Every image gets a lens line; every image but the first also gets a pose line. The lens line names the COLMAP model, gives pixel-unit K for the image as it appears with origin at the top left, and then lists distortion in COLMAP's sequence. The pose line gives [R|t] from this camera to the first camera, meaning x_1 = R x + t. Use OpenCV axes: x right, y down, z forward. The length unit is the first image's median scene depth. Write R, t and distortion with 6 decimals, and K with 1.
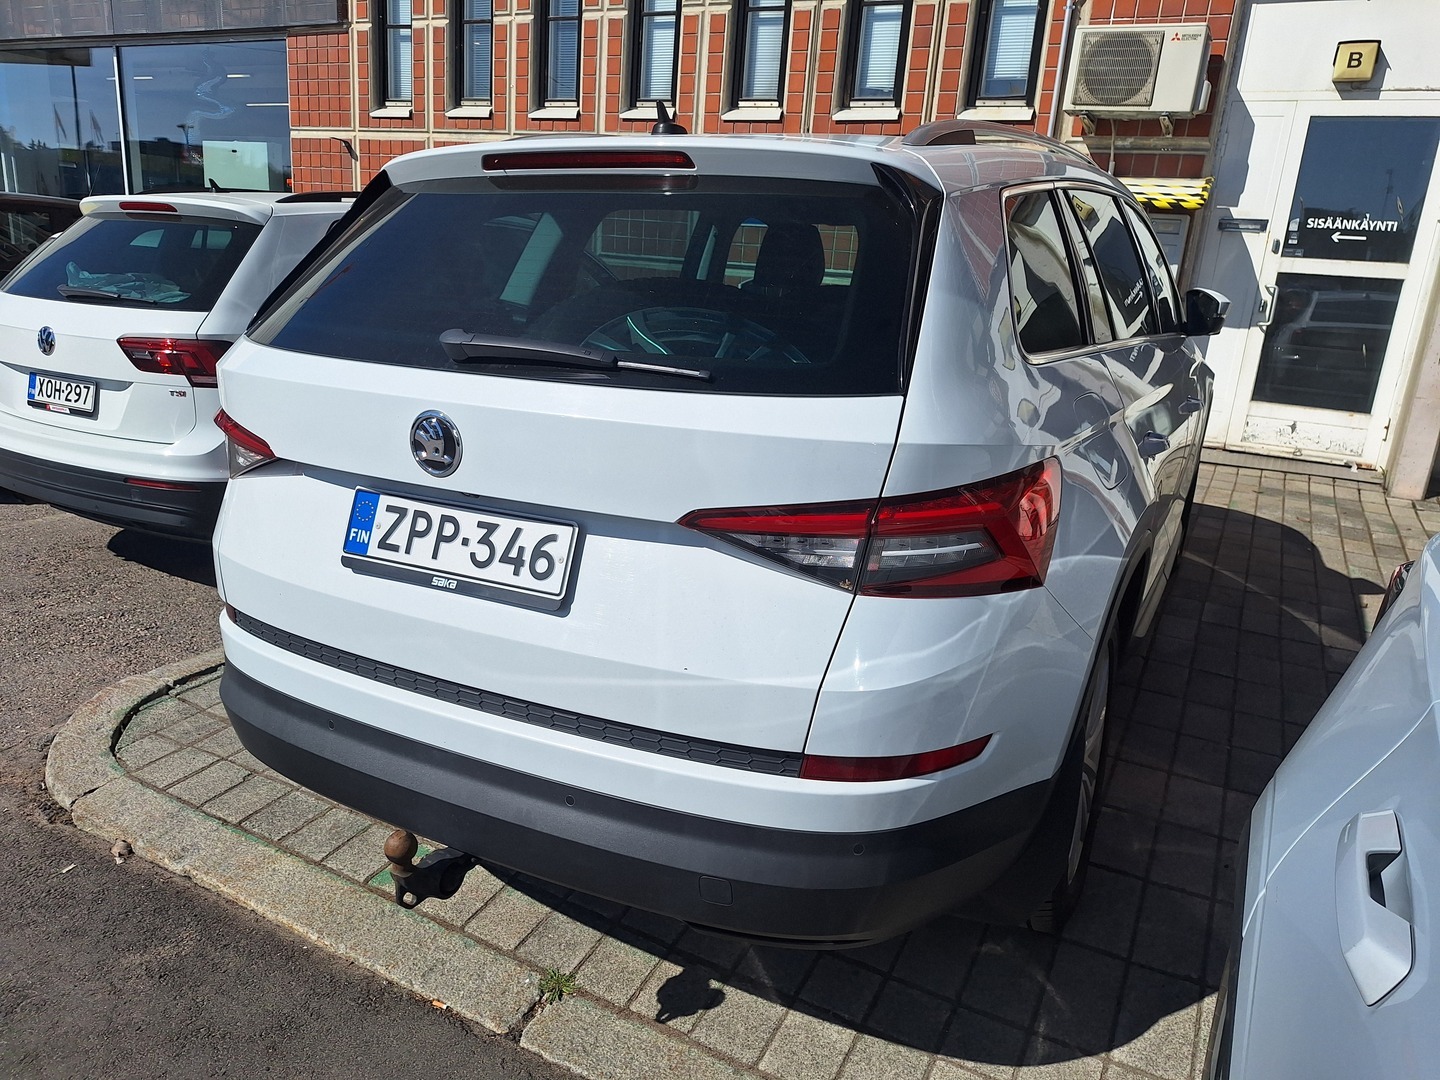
lens RADIAL K [[1031.5, 0, 718.4], [0, 1031.5, 550.5], [0, 0, 1]] dist [0.006030, -0.001514]
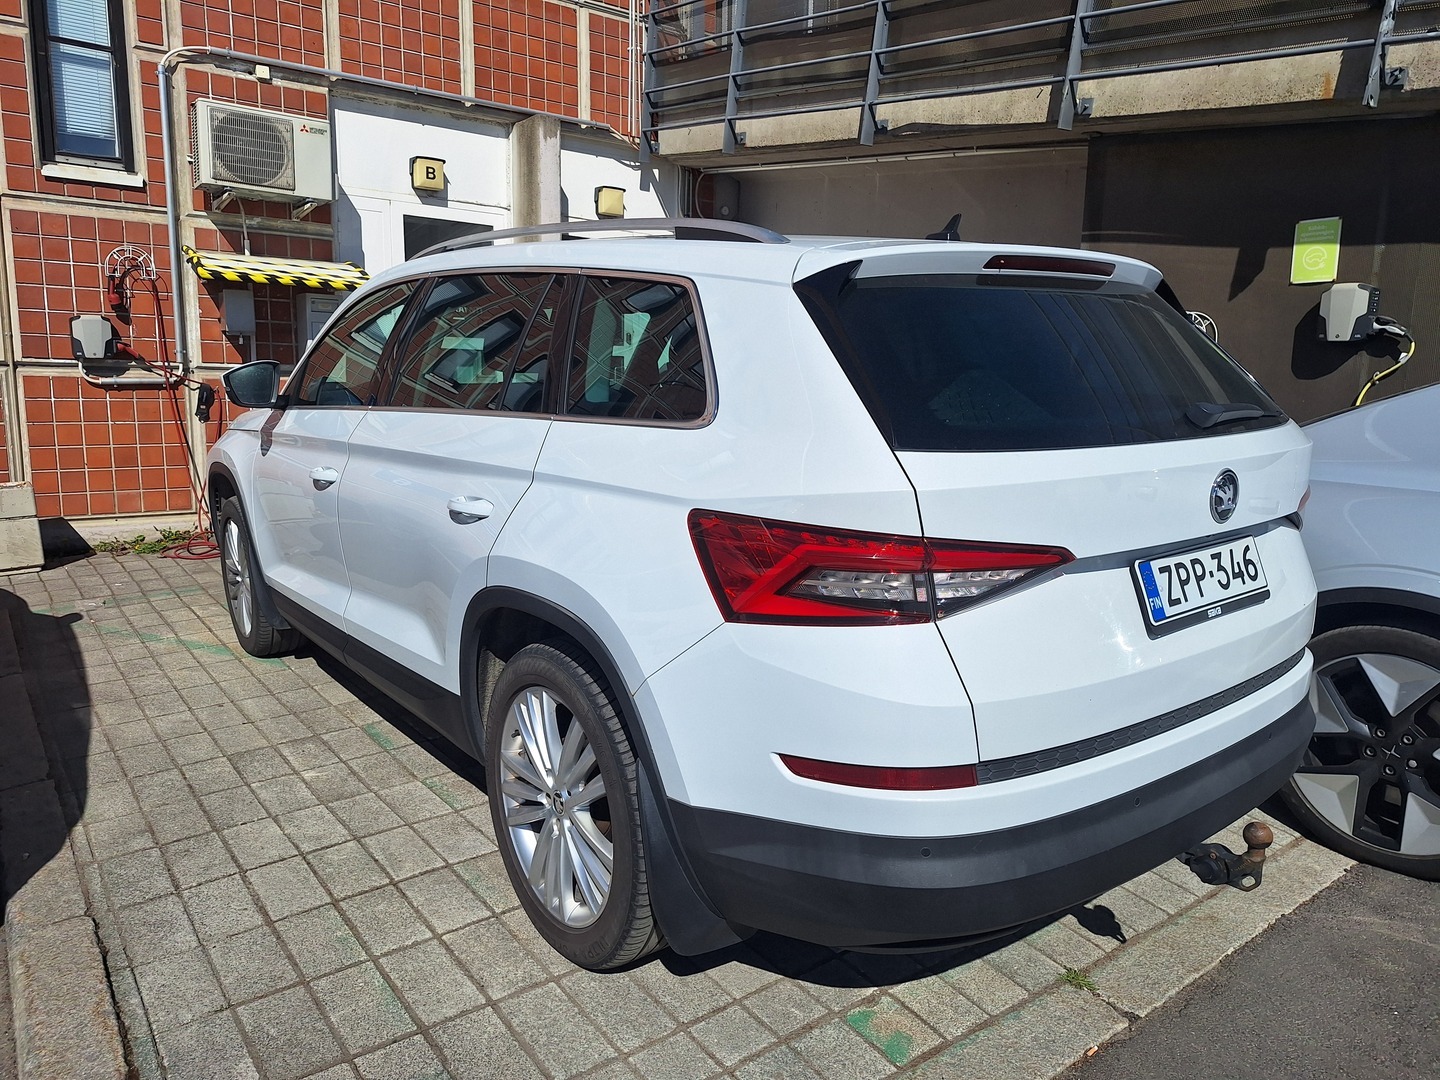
lens RADIAL K [[1026.8, 0, 735.8], [0, 1026.8, 538.6], [0, 0, 1]] dist [0.001548, -0.001136]
pose [[0.390618, -0.194553, 0.899759, -1.173461], [0.261559, 0.960584, 0.094153, -0.235115], [-0.882612, 0.198562, 0.426109, 0.730543]]
